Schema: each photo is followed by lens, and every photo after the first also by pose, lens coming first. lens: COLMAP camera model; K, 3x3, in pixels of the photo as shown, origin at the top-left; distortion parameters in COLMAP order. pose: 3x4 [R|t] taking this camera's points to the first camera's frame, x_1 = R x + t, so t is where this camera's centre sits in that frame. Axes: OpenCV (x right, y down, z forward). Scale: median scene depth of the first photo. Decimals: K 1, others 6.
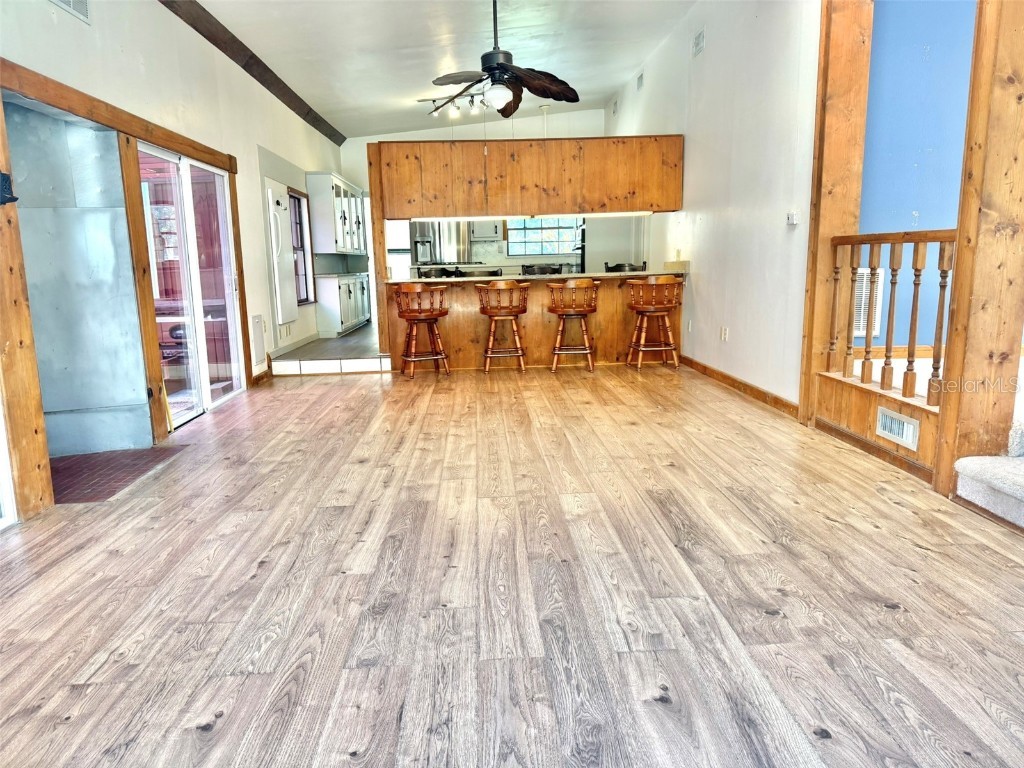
lens RADIAL K [[718.4, 0, 512.0], [0, 718.4, 386.8], [0, 0, 1]] dist [0.000329, -0.000805]
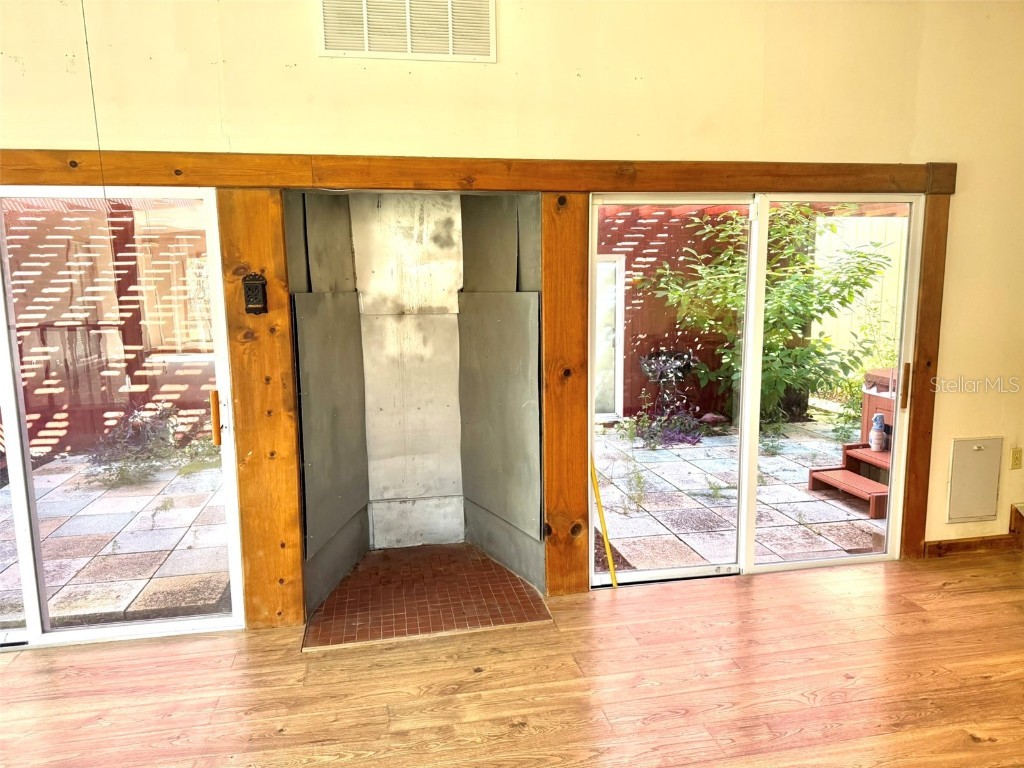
lens RADIAL K [[718.4, 0, 512.2], [0, 718.4, 386.2], [0, 0, 1]] dist [0.000329, -0.000805]
pose [[0.143187, 0.160096, -0.976661, 0.240398], [-0.158395, 0.977816, 0.137063, -0.278525], [0.976938, 0.135073, 0.165369, 0.956648]]
